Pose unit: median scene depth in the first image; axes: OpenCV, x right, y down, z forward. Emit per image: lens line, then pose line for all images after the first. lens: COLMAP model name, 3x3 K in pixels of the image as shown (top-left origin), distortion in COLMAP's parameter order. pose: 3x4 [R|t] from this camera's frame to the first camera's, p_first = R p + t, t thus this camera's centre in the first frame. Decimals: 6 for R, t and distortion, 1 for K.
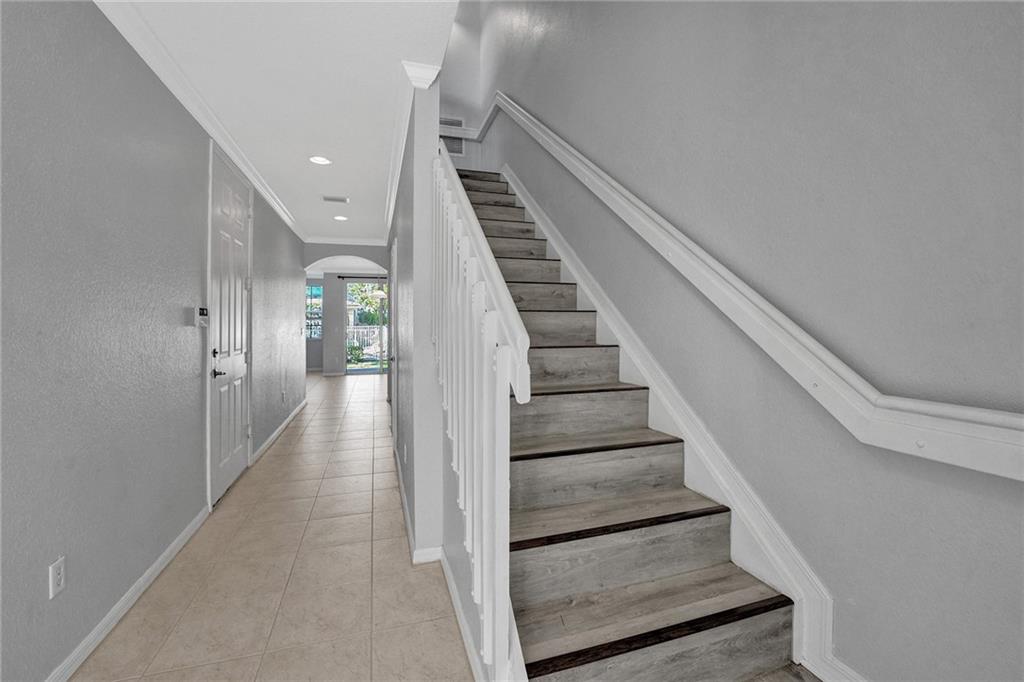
lens RADIAL K [[437.8, 0, 519.1], [0, 437.8, 326.0], [0, 0, 1]] dist [-0.028070, 0.000037]
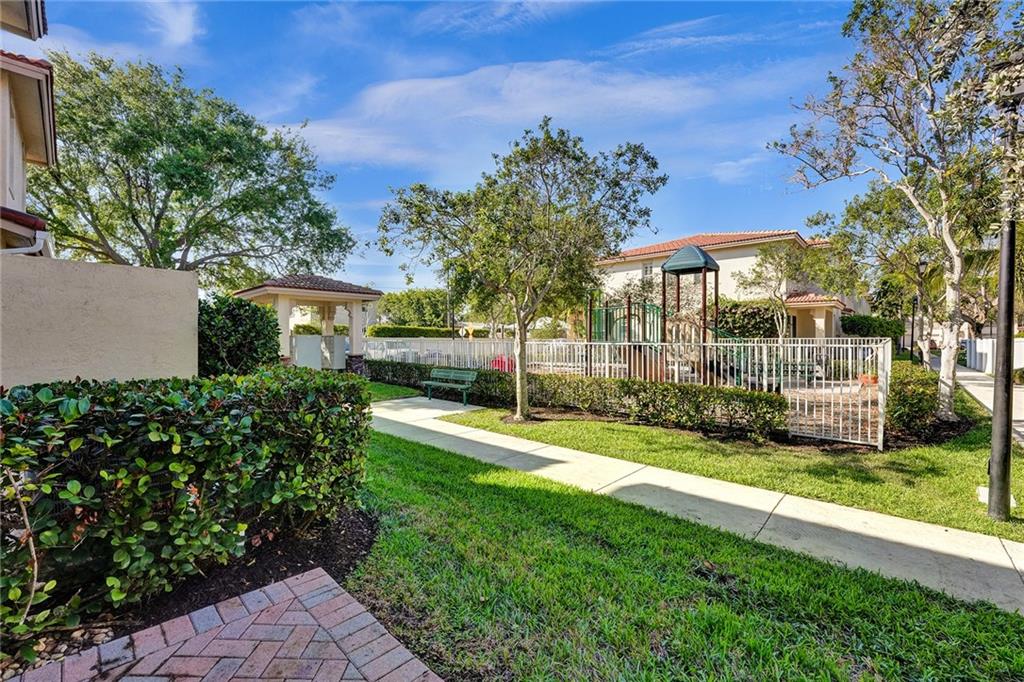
lens RADIAL K [[423.4, 0, 512.8], [0, 423.4, 337.7], [0, 0, 1]] dist [-0.022679, 0.000261]
pose [[0.487700, -0.003779, -0.873003, -0.573556], [-0.002299, 0.999982, -0.005613, 0.017487], [0.873008, 0.004745, 0.487683, 2.089696]]
